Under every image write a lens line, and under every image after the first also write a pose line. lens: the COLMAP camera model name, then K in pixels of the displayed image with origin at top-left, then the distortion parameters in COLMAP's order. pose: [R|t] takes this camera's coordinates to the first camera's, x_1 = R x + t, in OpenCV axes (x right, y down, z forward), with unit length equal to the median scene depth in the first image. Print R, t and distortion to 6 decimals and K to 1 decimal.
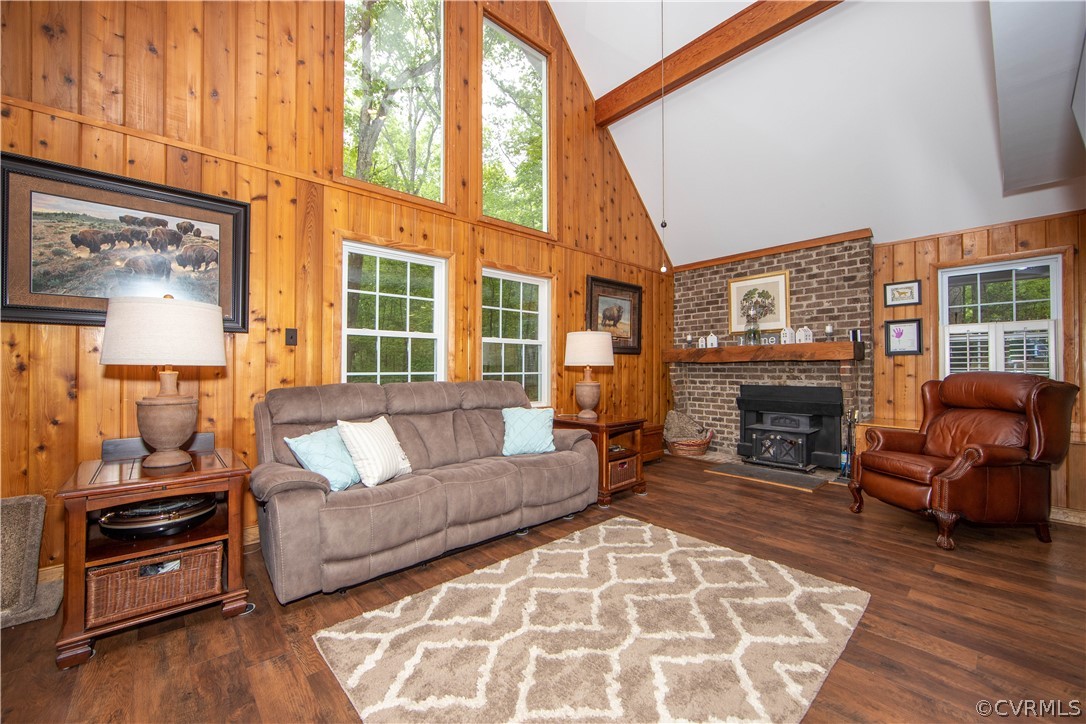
lens RADIAL K [[429.7, 0, 538.6], [0, 429.7, 360.7], [0, 0, 1]] dist [-0.009013, 0.000255]
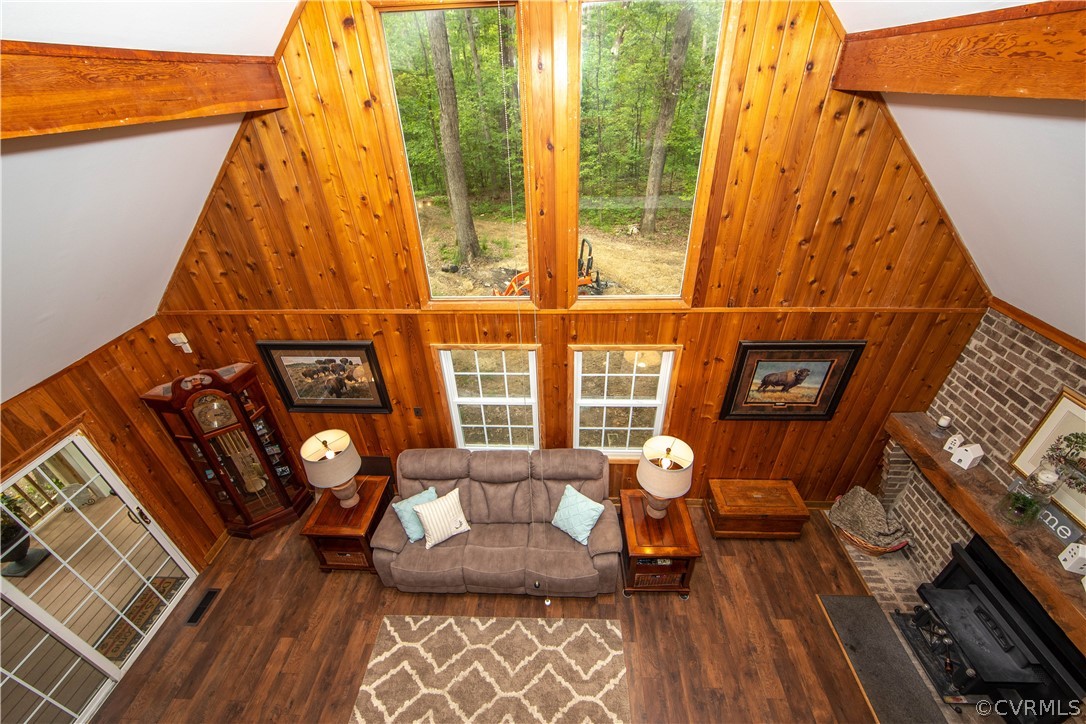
lens RADIAL K [[429.7, 0, 538.6], [0, 429.7, 360.7], [0, 0, 1]] dist [-0.009013, 0.000255]
pose [[0.711753, 0.360823, -0.602673, 0.351837], [0.043061, 0.833956, 0.550148, -0.644734], [0.701109, -0.417521, 0.578033, 0.331787]]
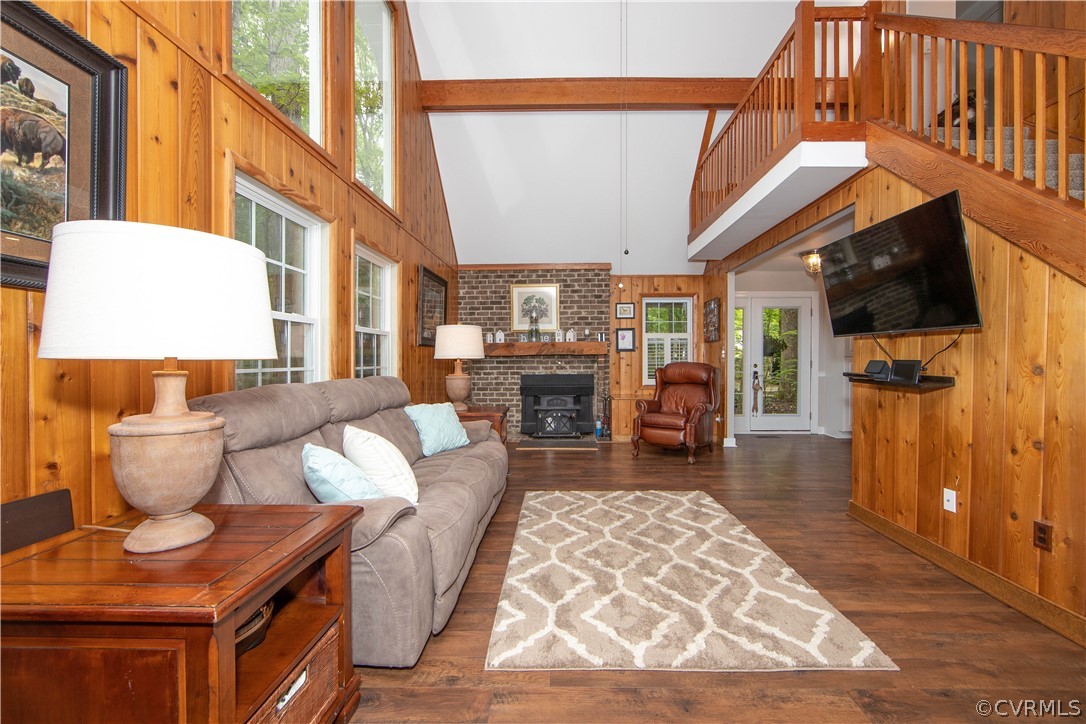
lens RADIAL K [[441.5, 0, 560.6], [0, 441.5, 360.4], [0, 0, 1]] dist [-0.001672, 0.000123]
pose [[0.671379, -0.003950, 0.741104, -0.434919], [-0.007428, 0.999900, 0.012058, 0.001236], [-0.741077, -0.013600, 0.671282, 0.116053]]
